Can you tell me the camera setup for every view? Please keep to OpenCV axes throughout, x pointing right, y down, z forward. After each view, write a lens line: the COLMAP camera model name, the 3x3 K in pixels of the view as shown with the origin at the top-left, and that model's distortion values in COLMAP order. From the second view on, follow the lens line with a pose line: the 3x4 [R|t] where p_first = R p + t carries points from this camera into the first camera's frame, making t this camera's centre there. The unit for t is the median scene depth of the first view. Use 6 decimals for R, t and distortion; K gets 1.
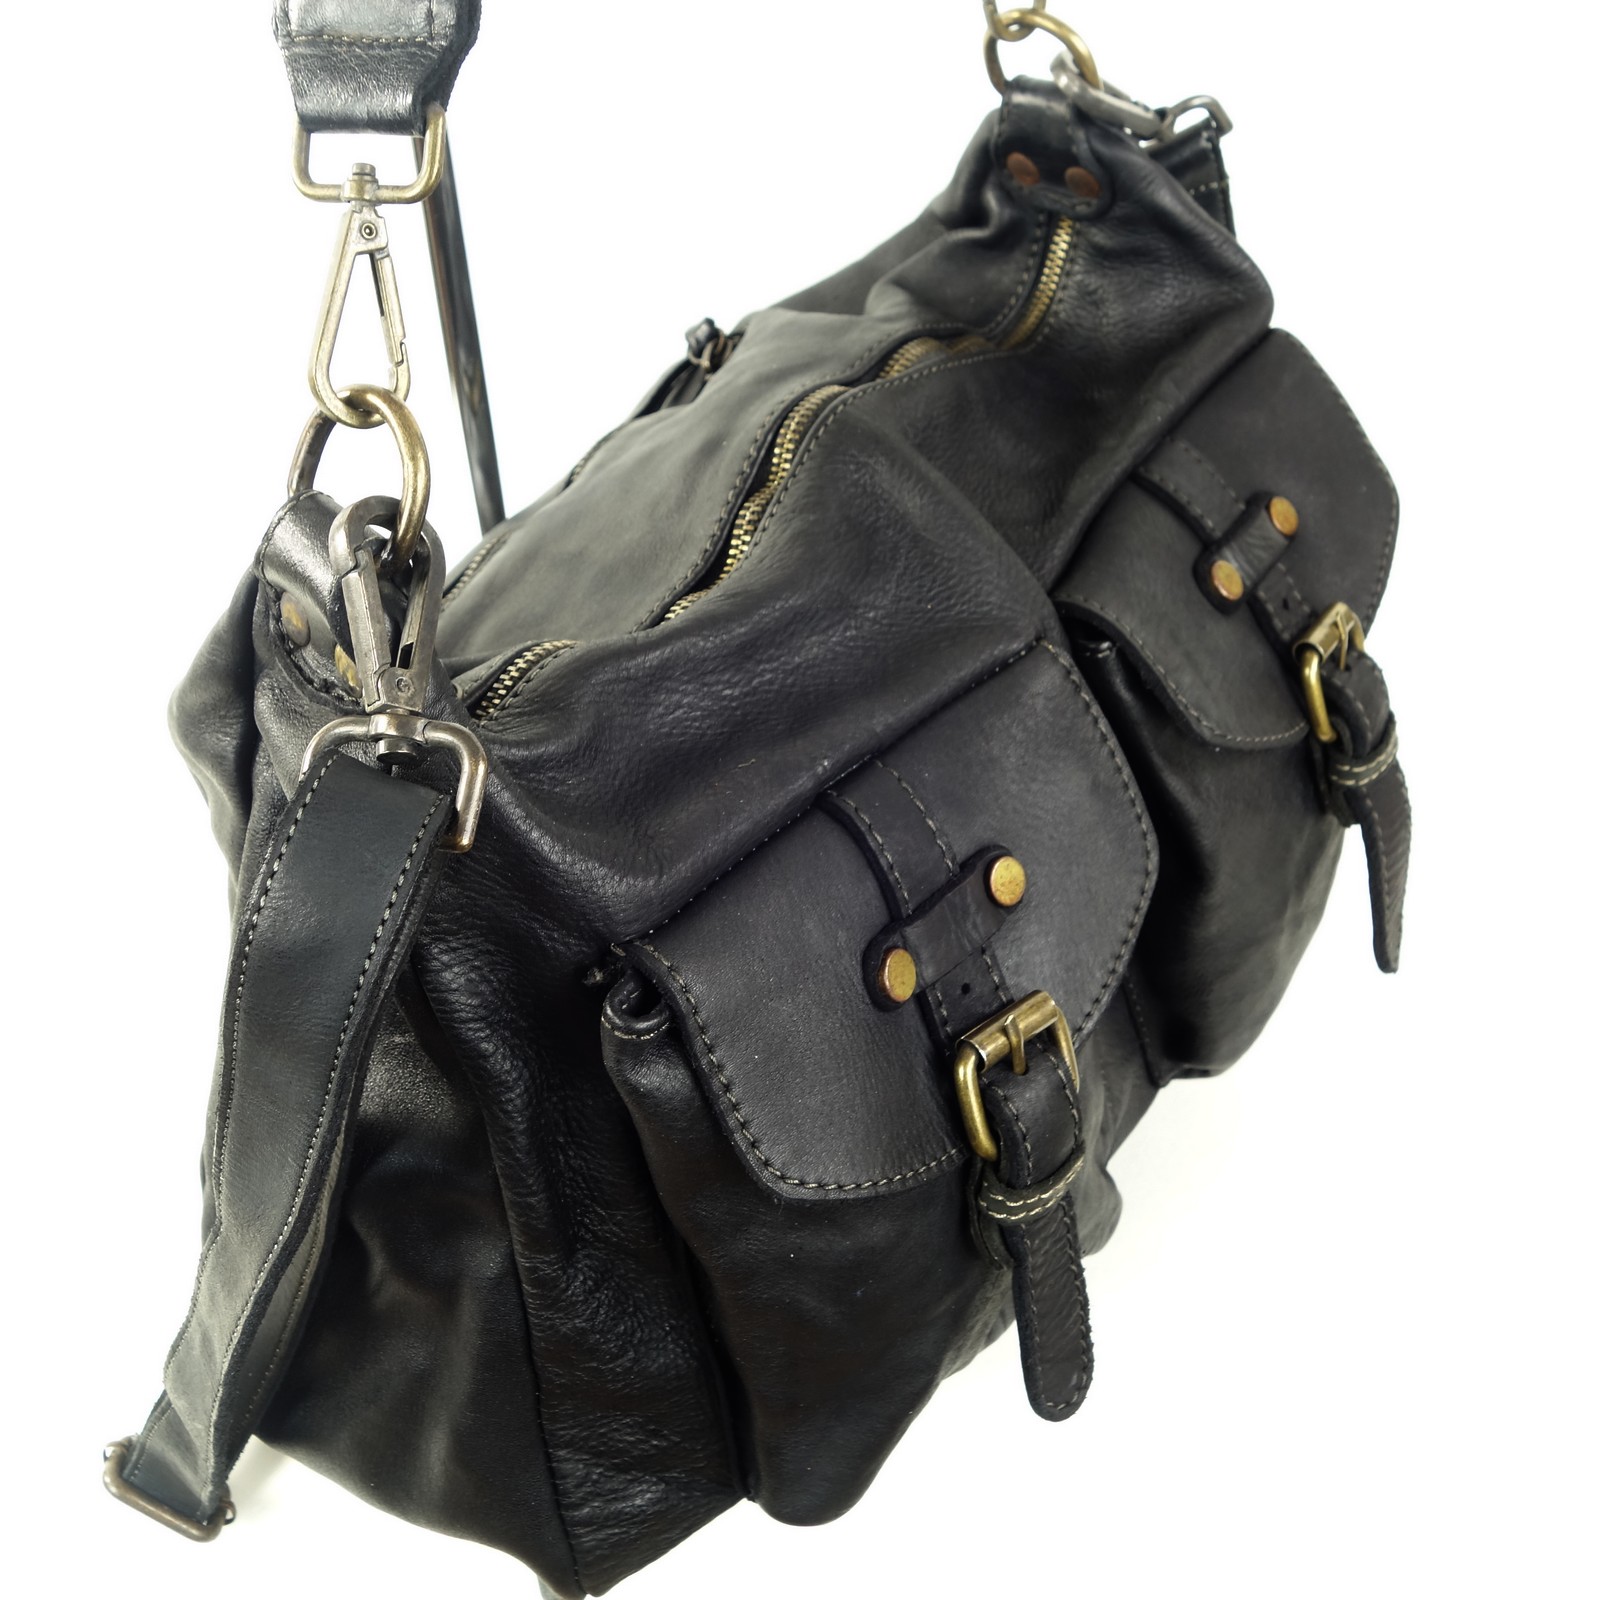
lens RADIAL K [[1849.8, 0, 800.0], [0, 1849.8, 800.0], [0, 0, 1]] dist [-0.005740, -0.249247]
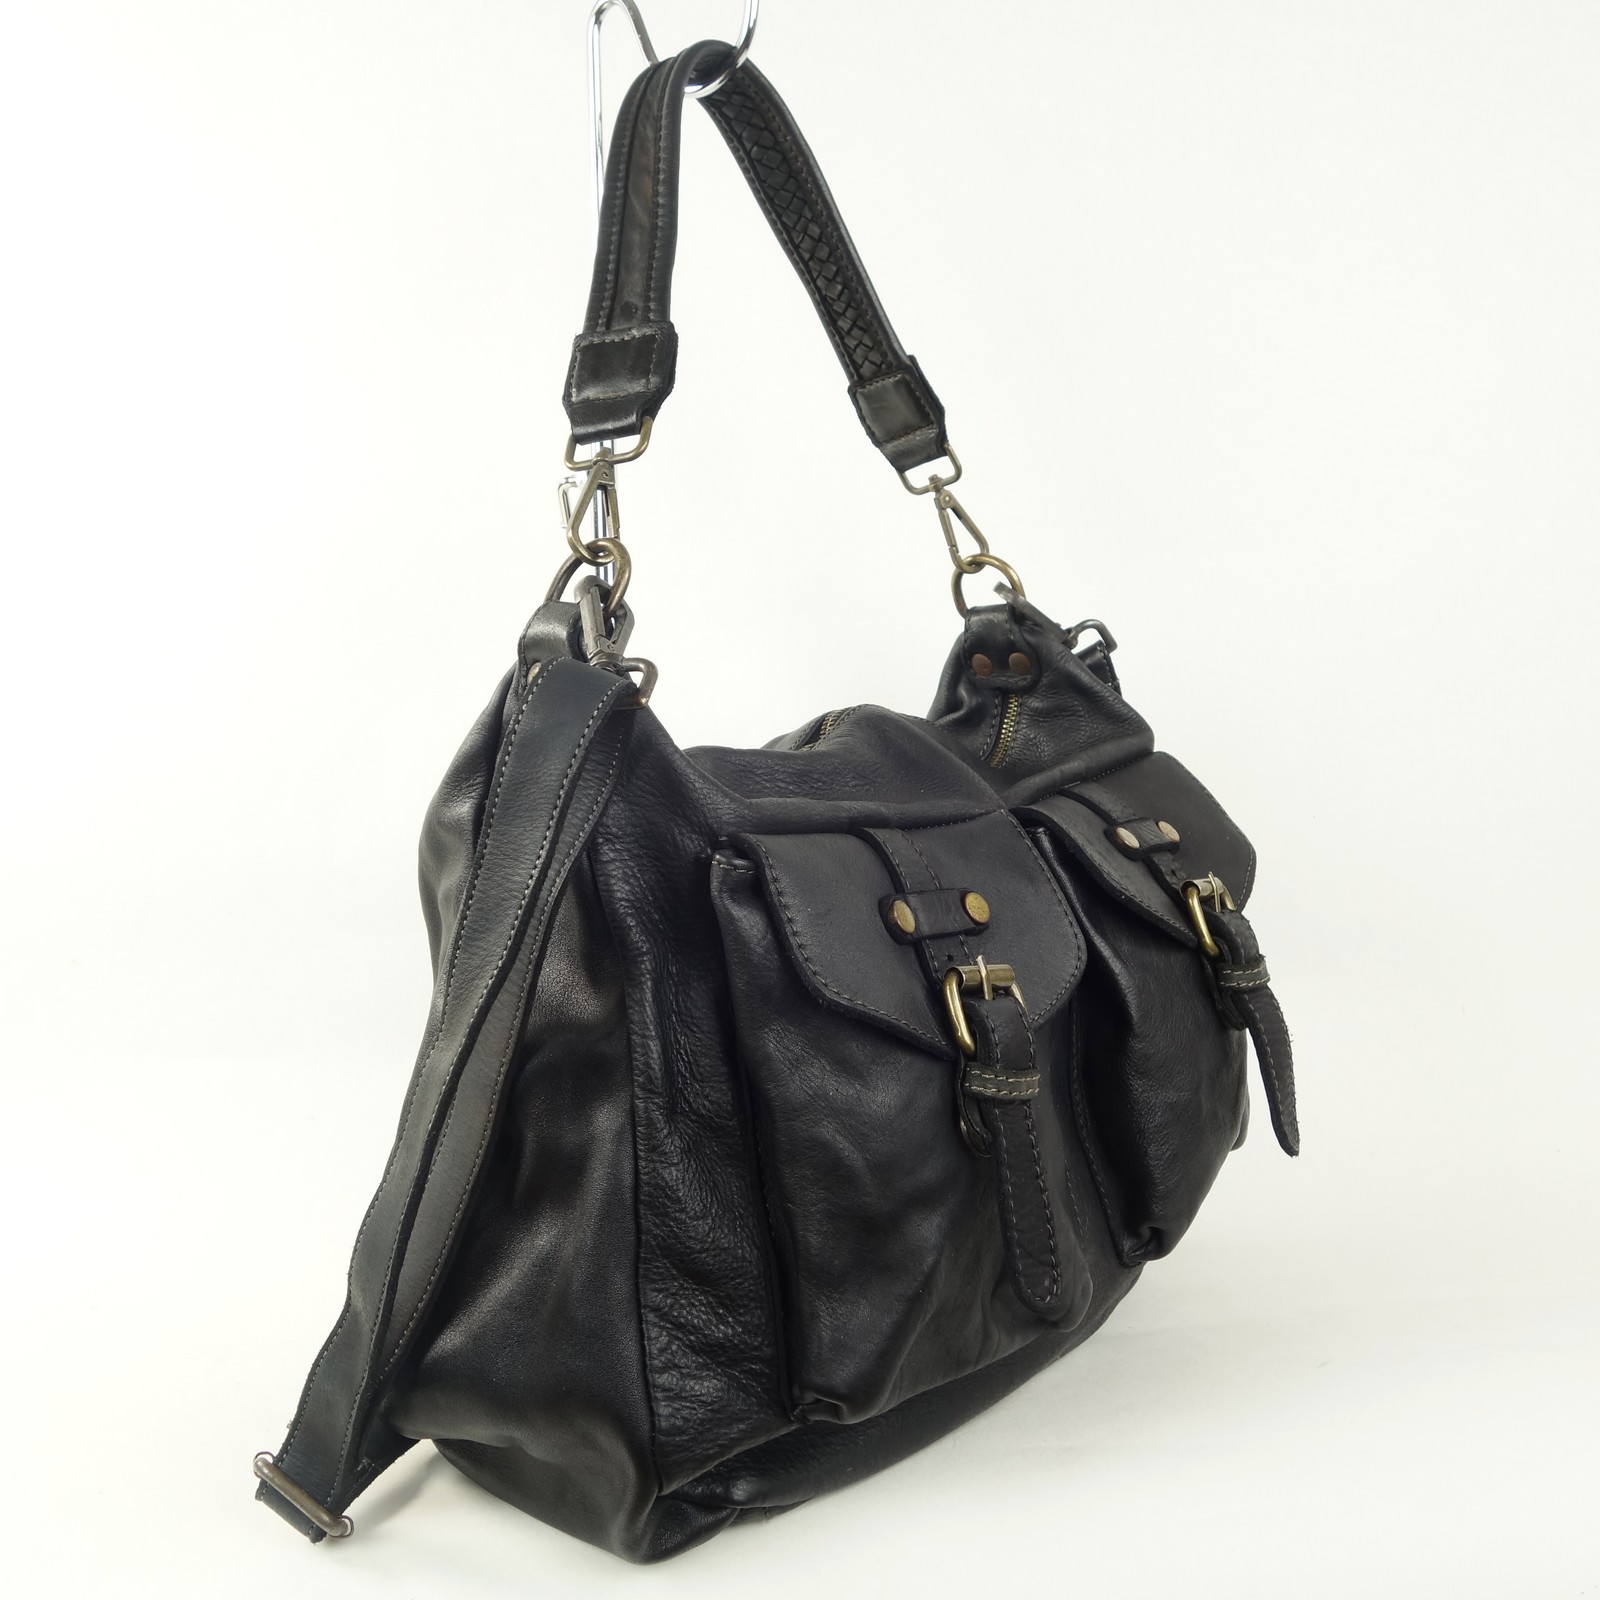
lens RADIAL K [[1849.8, 0, 800.0], [0, 1849.8, 800.0], [0, 0, 1]] dist [-0.005740, -0.249247]
pose [[0.999765, 0.003874, -0.021321, 0.000765], [-0.015585, 0.812132, -0.583266, 0.722208], [0.015056, 0.583461, 0.812002, -0.223697]]
